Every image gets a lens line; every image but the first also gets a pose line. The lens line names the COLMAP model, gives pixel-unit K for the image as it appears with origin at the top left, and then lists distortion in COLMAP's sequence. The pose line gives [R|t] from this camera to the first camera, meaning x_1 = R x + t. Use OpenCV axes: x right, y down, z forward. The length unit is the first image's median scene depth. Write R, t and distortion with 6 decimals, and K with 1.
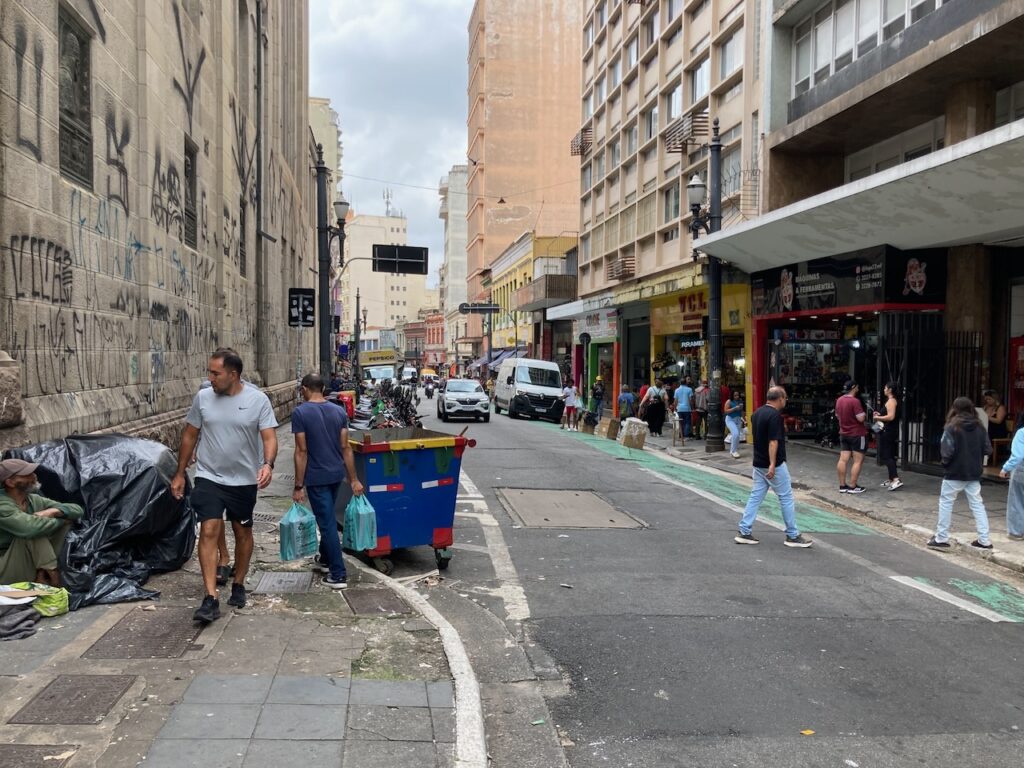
lens RADIAL K [[843.5, 0, 512.0], [0, 843.5, 384.0], [0, 0, 1]] dist [0.005979, 0.008264]
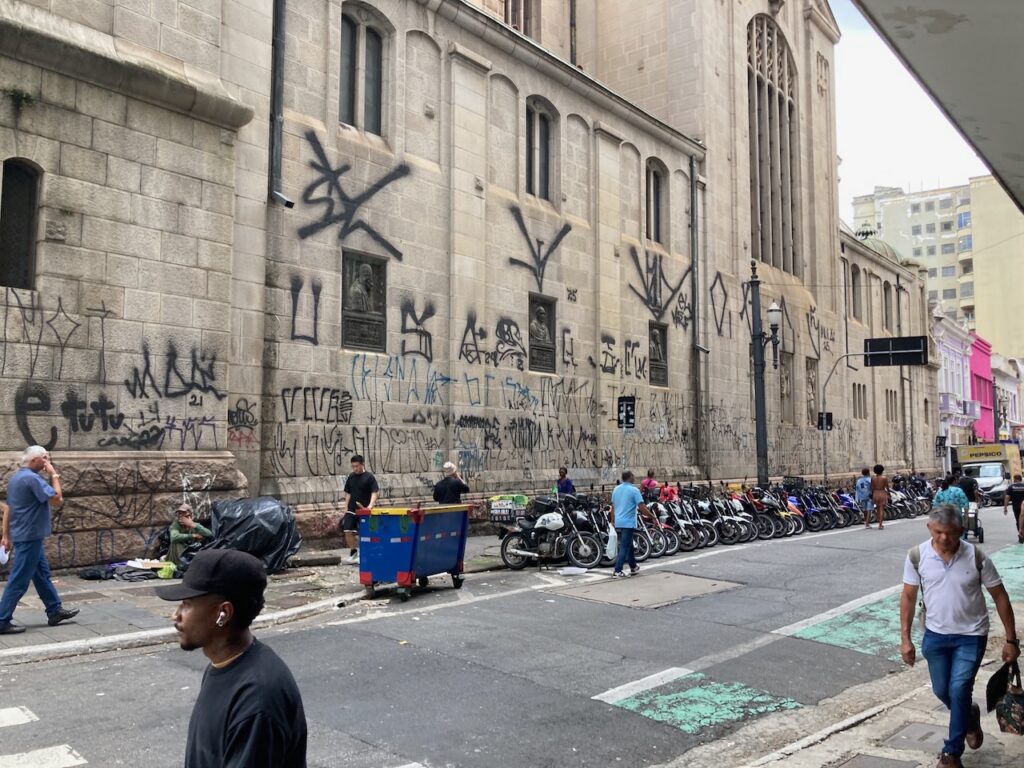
lens RADIAL K [[823.0, 0, 512.0], [0, 823.0, 384.0], [0, 0, 1]] dist [0.066886, 0.000107]
pose [[0.665084, -0.064504, -0.743977, 0.852183], [-0.020858, 0.994269, -0.104850, -0.004080], [0.746477, 0.085252, 0.659927, 0.131880]]
